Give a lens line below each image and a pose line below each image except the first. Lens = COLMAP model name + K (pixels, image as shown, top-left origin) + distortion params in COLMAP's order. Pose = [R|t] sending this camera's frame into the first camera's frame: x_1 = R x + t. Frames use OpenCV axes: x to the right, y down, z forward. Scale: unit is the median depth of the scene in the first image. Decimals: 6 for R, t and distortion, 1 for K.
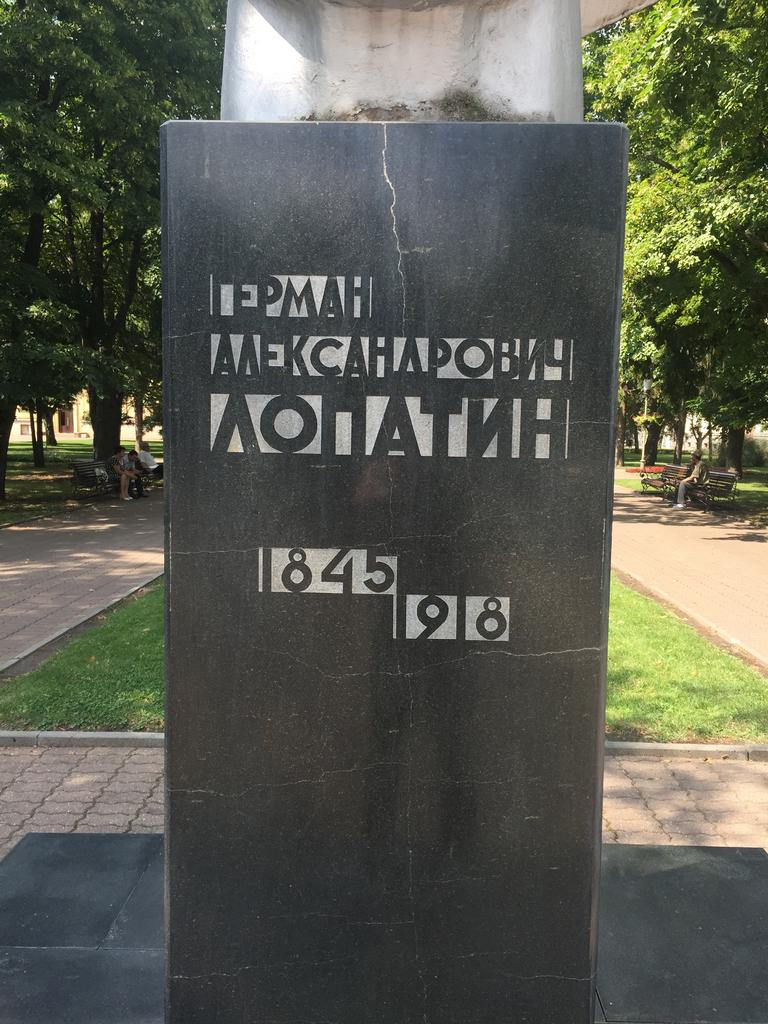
lens RADIAL K [[874.9, 0, 384.0], [0, 874.9, 512.0], [0, 0, 1]] dist [0.060563, -0.091255]
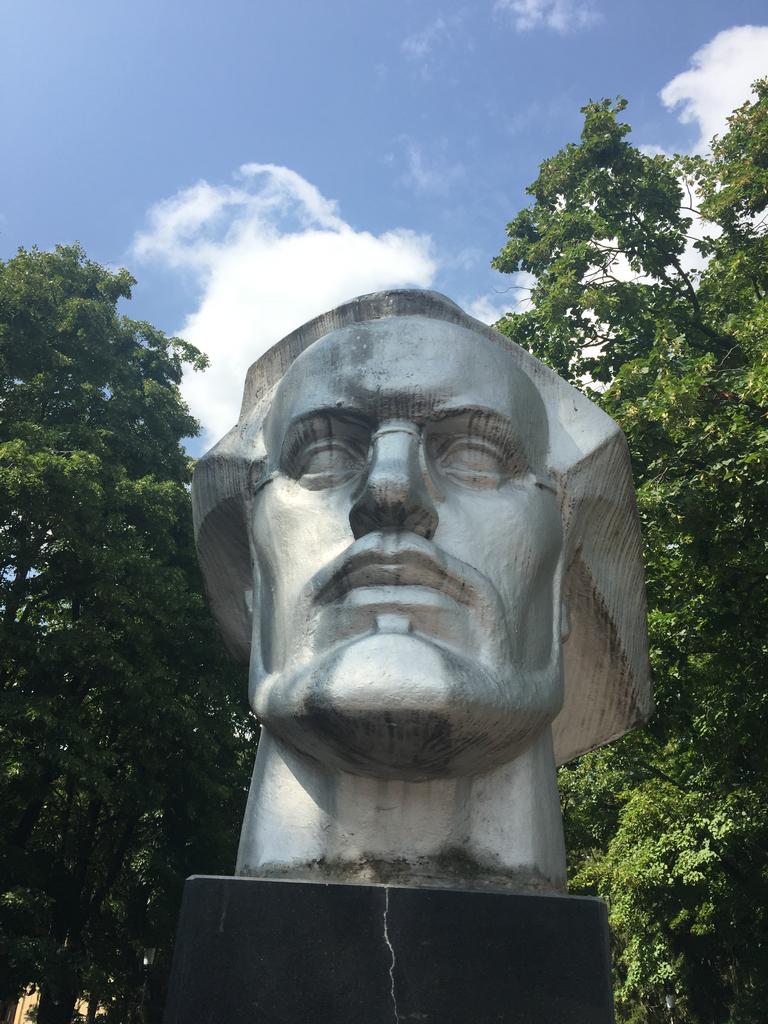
lens RADIAL K [[874.9, 0, 384.0], [0, 874.9, 512.0], [0, 0, 1]] dist [0.060563, -0.091255]
pose [[0.999172, 0.039503, -0.009724, -0.007657], [-0.037599, 0.805405, -0.591531, -0.113757], [-0.015535, 0.591407, 0.806223, -0.129186]]
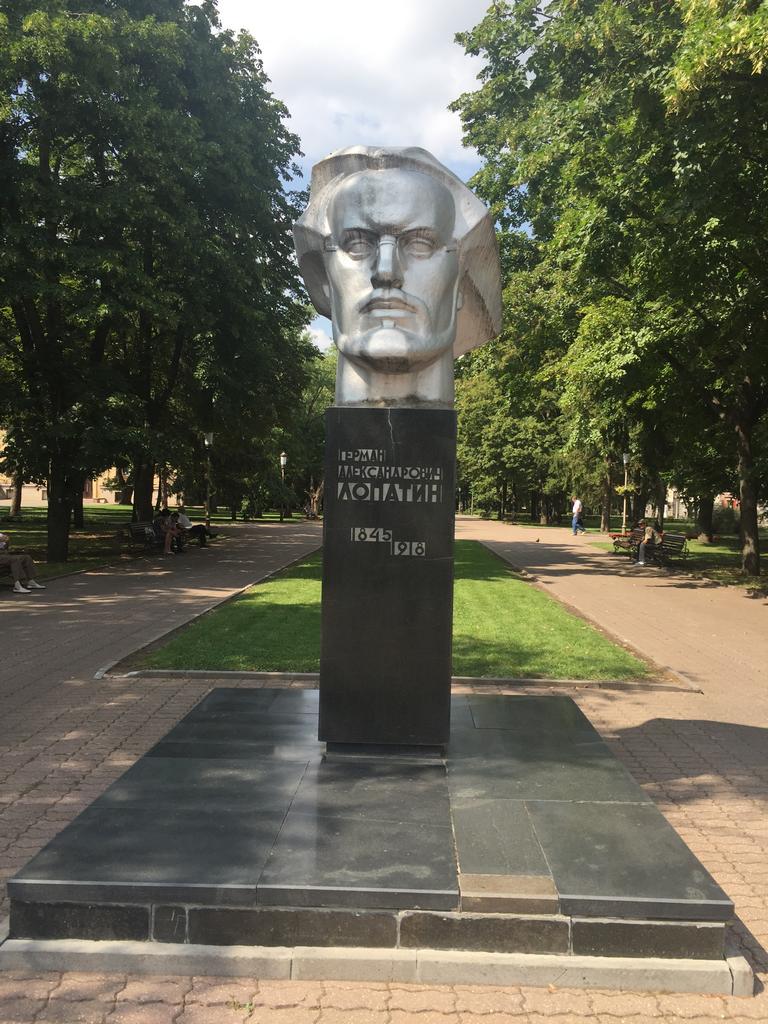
lens RADIAL K [[858.3, 0, 420.0], [0, 858.3, 511.1], [0, 0, 1]] dist [0.052103, -0.107376]
pose [[0.999333, 0.006004, 0.036031, 0.002216], [-0.003194, 0.996985, -0.077528, 0.172694], [-0.036388, 0.077361, 0.996339, -1.722183]]
